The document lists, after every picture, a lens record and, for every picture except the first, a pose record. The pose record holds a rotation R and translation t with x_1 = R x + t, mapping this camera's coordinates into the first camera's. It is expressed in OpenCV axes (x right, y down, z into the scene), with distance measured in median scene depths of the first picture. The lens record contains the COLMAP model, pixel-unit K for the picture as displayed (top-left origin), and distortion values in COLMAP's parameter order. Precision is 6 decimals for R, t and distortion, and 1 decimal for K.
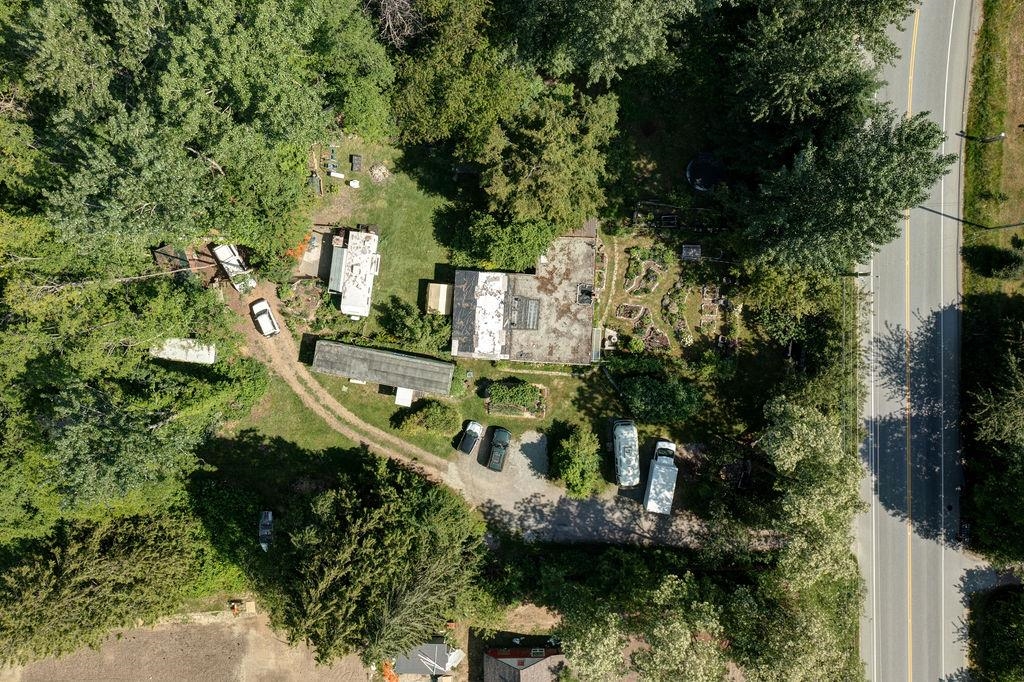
lens RADIAL K [[806.4, 0, 512.8], [0, 806.4, 343.7], [0, 0, 1]] dist [-0.003007, 0.011503]
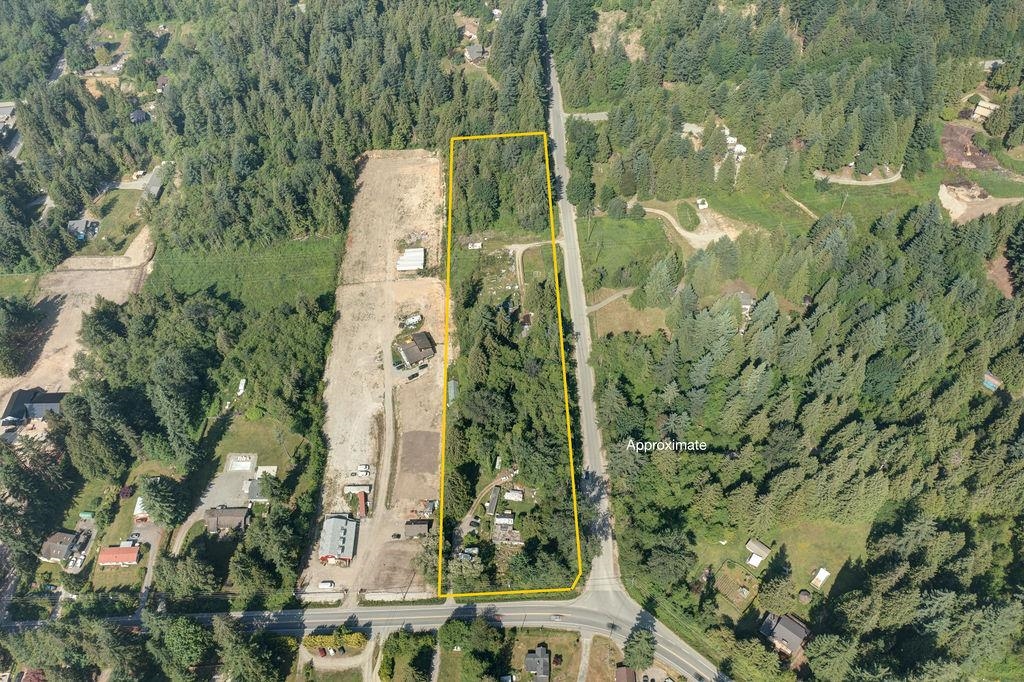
lens RADIAL K [[806.4, 0, 512.9], [0, 806.4, 340.8], [0, 0, 1]] dist [-0.003007, 0.011503]
pose [[-0.028550, 0.786628, -0.616767, 1.981158], [-0.999540, -0.028806, 0.009529, -0.099808], [-0.010271, 0.616755, 0.787088, -3.236810]]
